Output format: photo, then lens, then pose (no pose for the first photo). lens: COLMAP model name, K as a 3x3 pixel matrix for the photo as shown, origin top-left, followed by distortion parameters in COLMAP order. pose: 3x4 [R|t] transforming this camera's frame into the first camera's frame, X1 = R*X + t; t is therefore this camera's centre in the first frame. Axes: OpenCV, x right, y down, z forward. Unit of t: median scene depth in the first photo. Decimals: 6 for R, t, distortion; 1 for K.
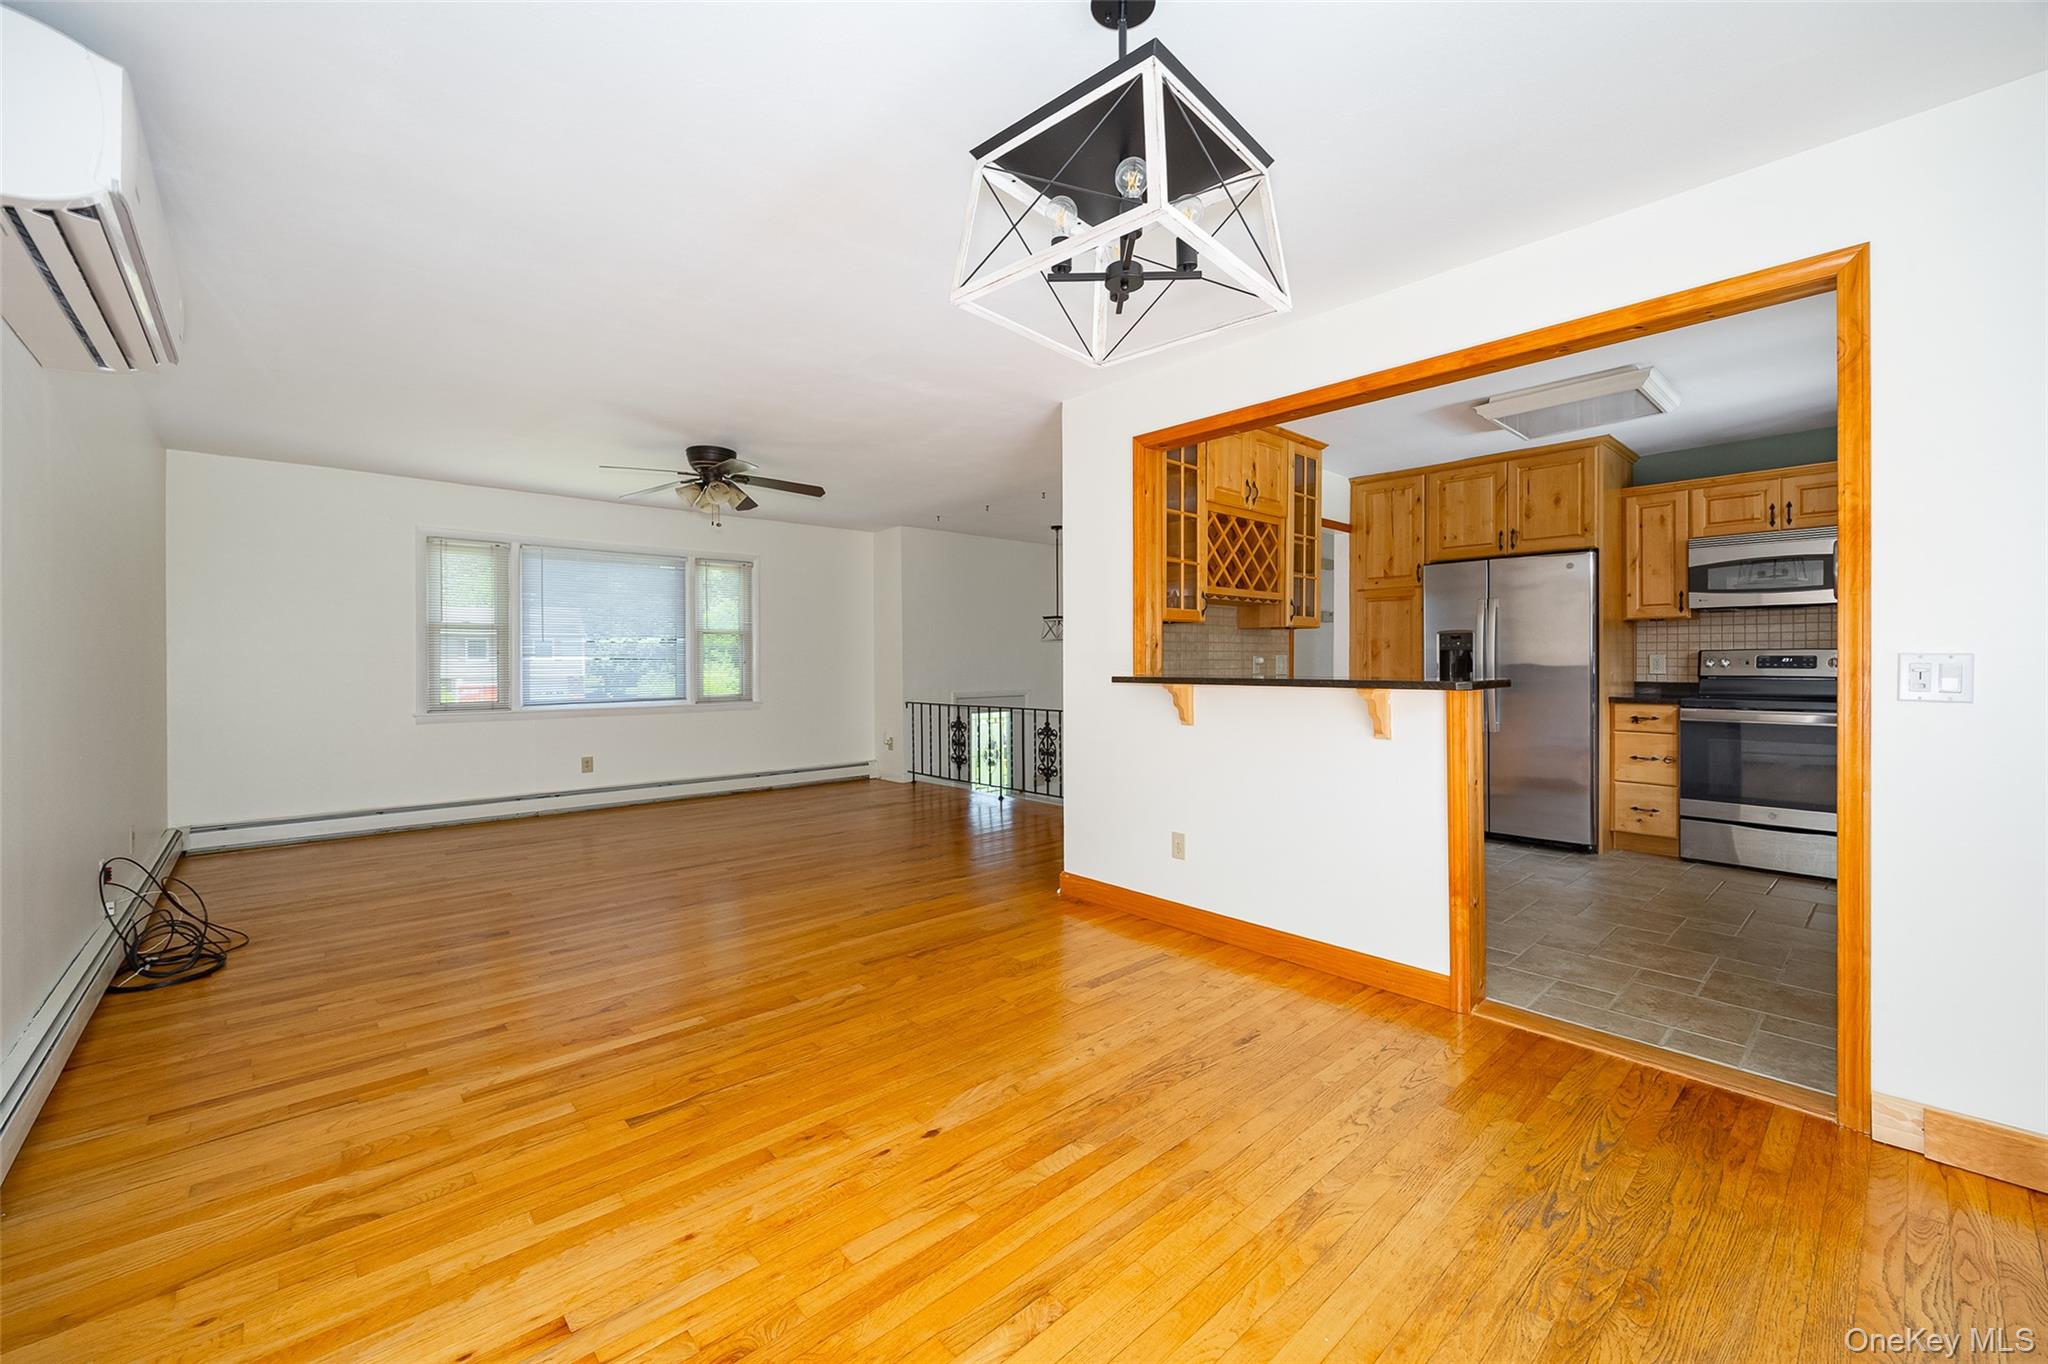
lens RADIAL K [[789.2, 0, 992.8], [0, 789.2, 662.9], [0, 0, 1]] dist [-0.001327, -0.000214]
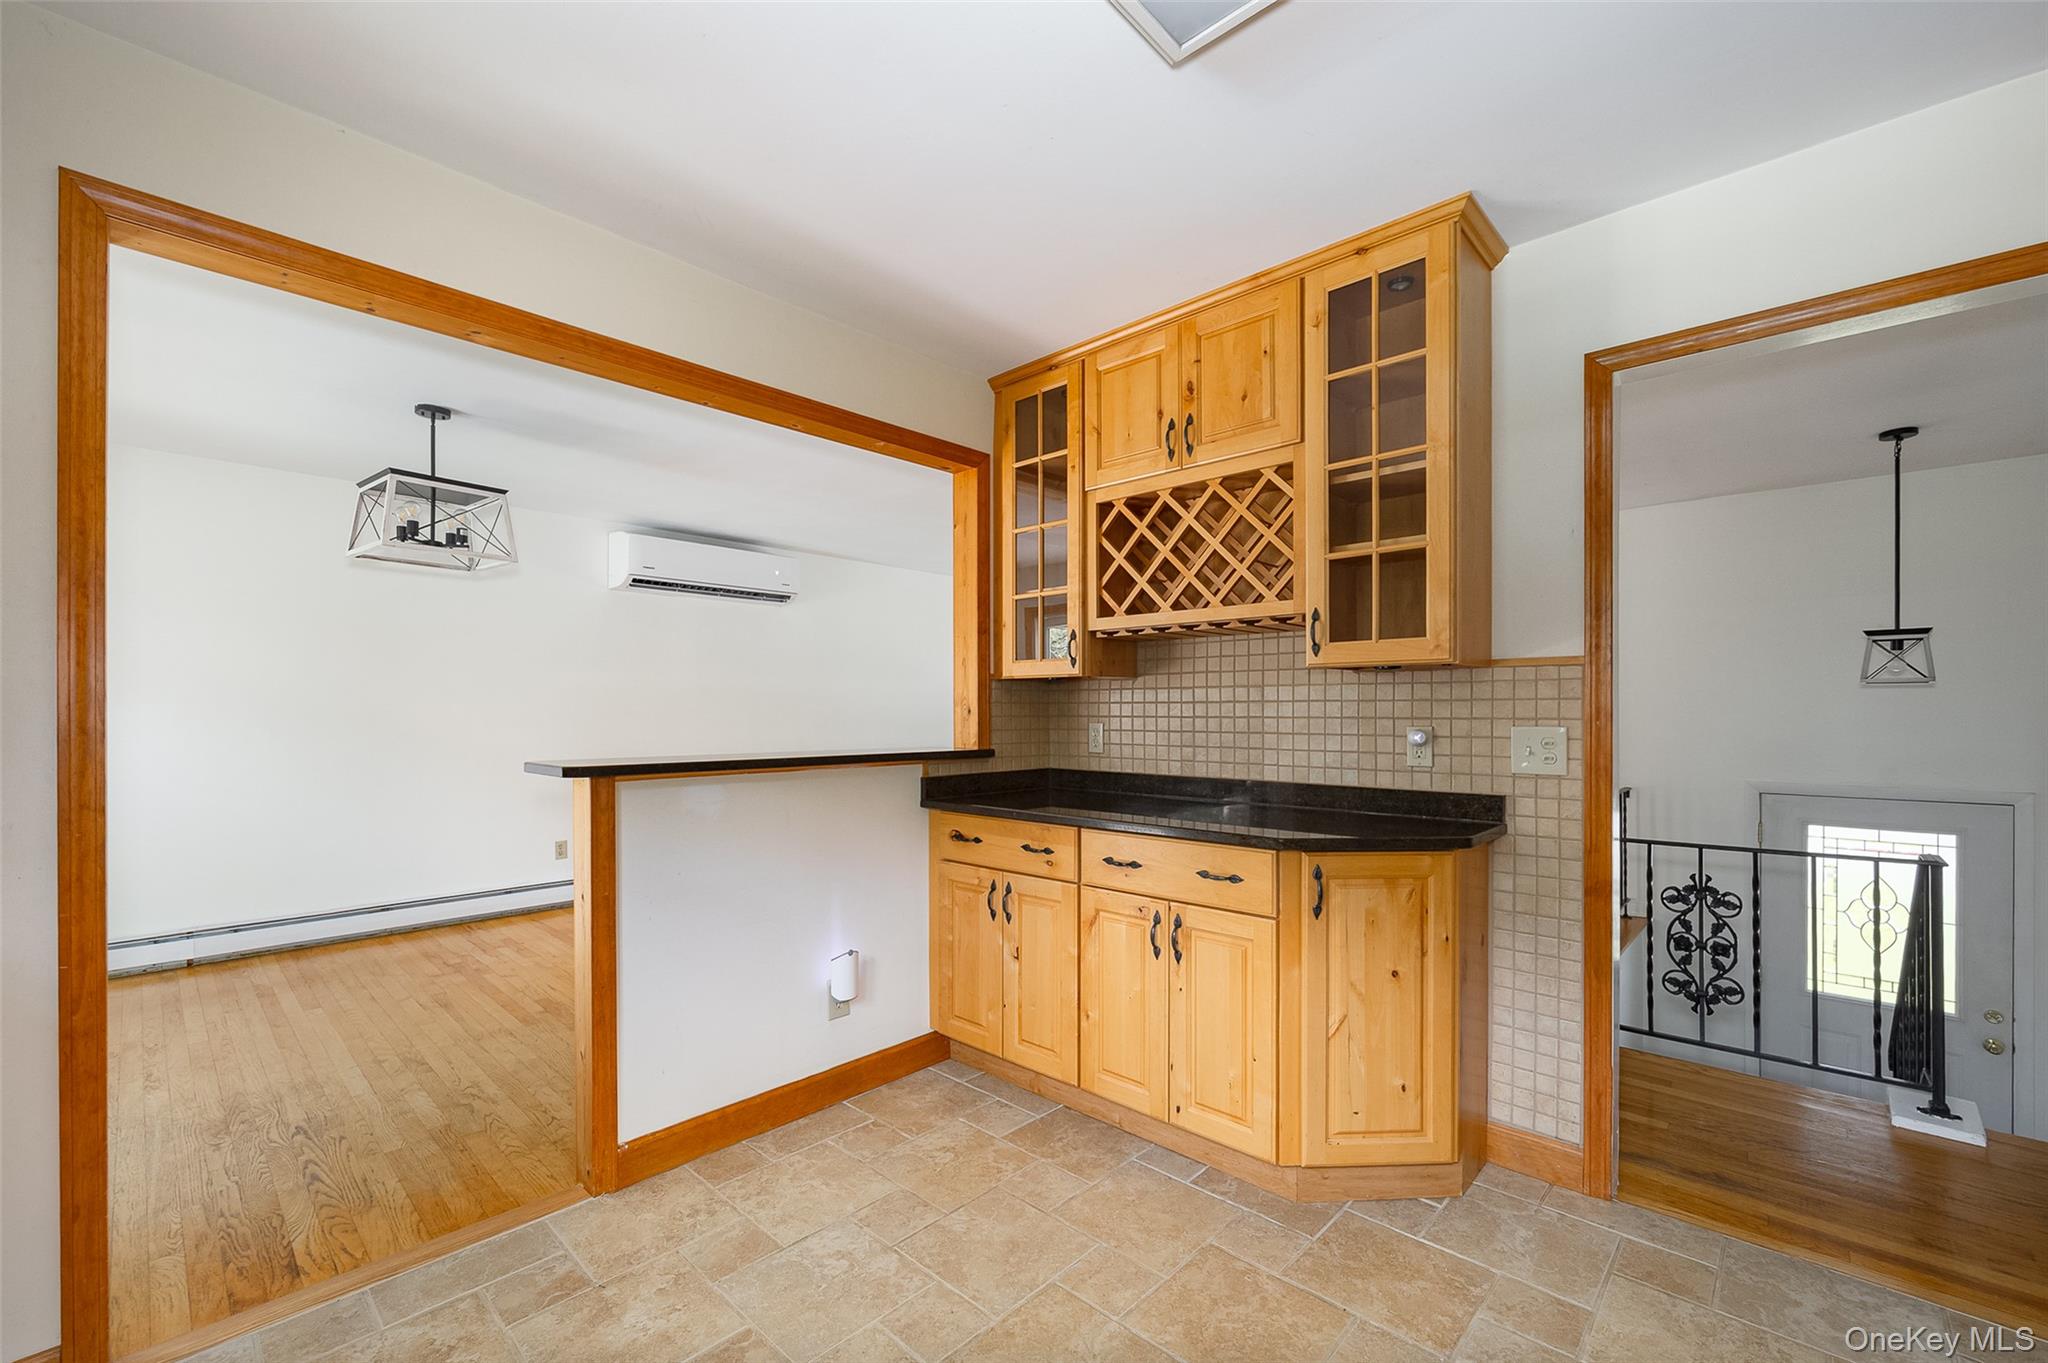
lens RADIAL K [[835.5, 0, 1019.0], [0, 835.5, 709.6], [0, 0, 1]] dist [-0.000801, -0.000117]
pose [[0.111446, 0.001985, -0.993768, 0.849244], [-0.005022, 0.999986, 0.001435, -0.020290], [0.993758, 0.004830, 0.111455, 0.768014]]
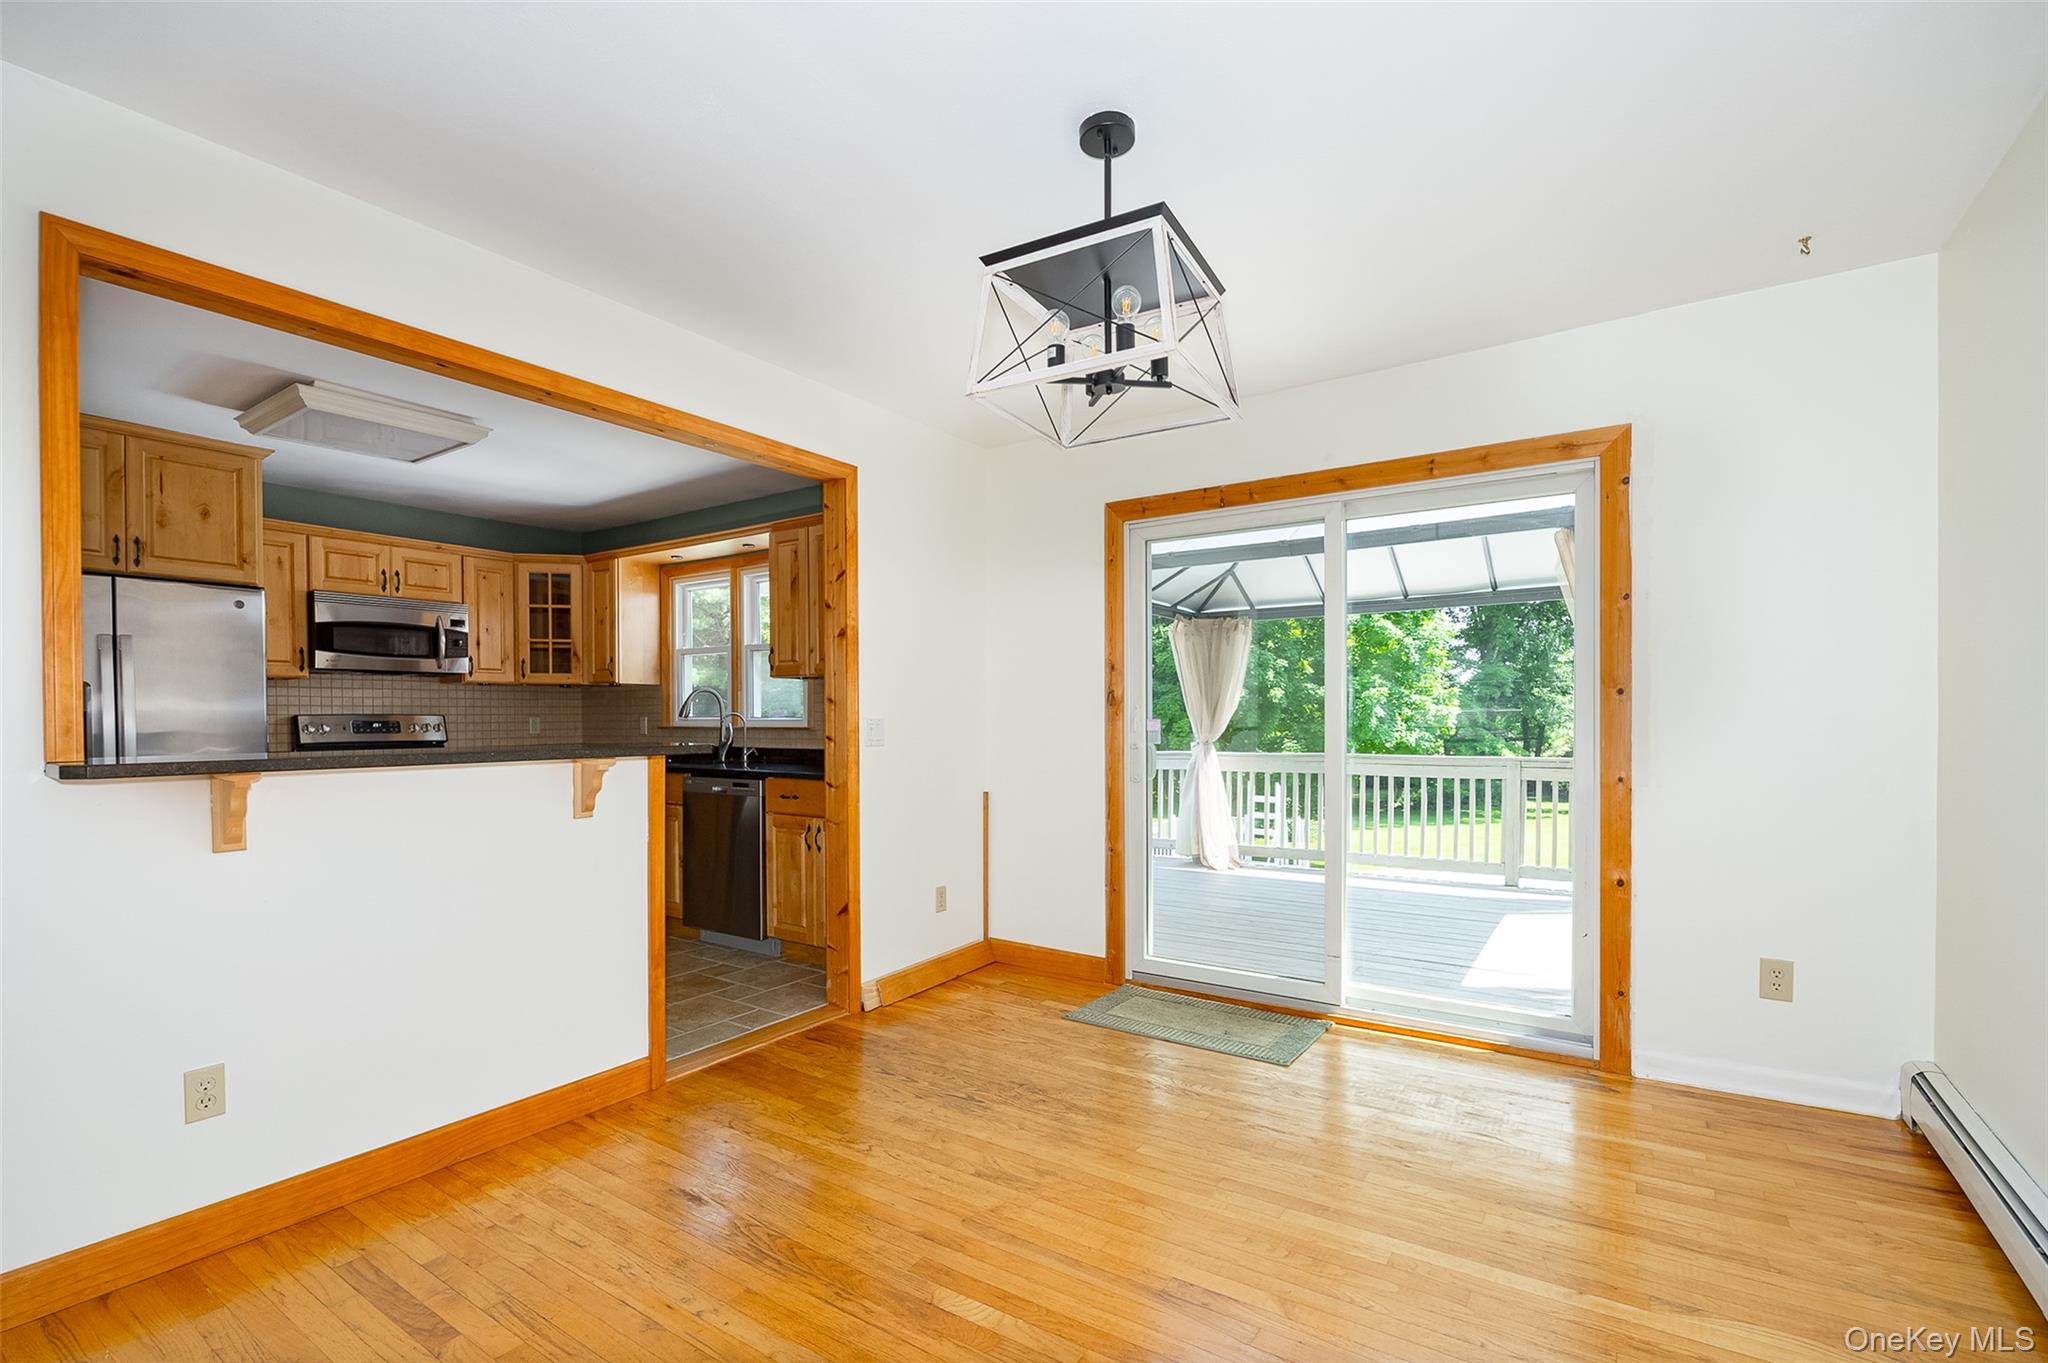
lens RADIAL K [[934.2, 0, 1060.4], [0, 934.2, 730.0], [0, 0, 1]] dist [-0.015444, 0.000018]
pose [[-0.281838, -0.007656, 0.959432, -0.369022], [0.009064, 0.999902, 0.010641, -0.002174], [-0.959419, 0.011695, -0.281741, 0.485350]]
